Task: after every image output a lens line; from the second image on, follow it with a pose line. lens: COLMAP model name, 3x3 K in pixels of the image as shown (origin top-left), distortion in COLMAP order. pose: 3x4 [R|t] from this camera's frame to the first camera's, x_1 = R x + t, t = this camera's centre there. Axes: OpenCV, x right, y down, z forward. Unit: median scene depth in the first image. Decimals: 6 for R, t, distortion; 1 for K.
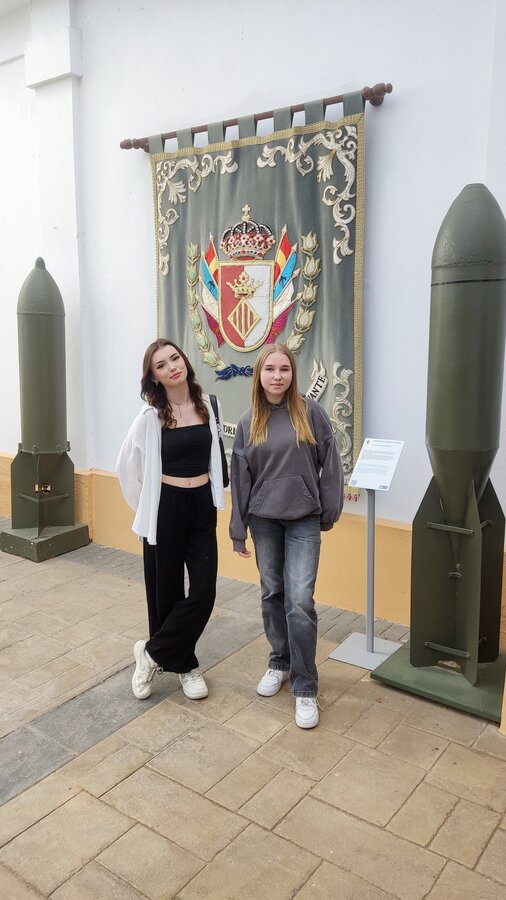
lens RADIAL K [[668.6, 0, 253.0], [0, 668.6, 450.0], [0, 0, 1]] dist [0.191725, -0.274800]
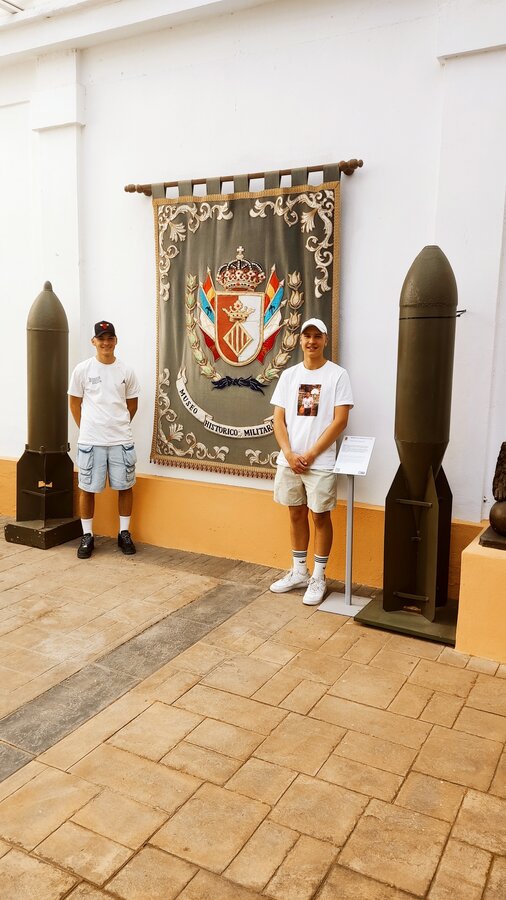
lens RADIAL K [[668.6, 0, 253.0], [0, 668.6, 450.0], [0, 0, 1]] dist [0.191725, -0.274800]
pose [[0.991215, -0.003915, 0.132202, -0.155797], [0.006227, 0.999835, -0.017083, 0.027275], [-0.132114, 0.017756, 0.991076, -0.210142]]
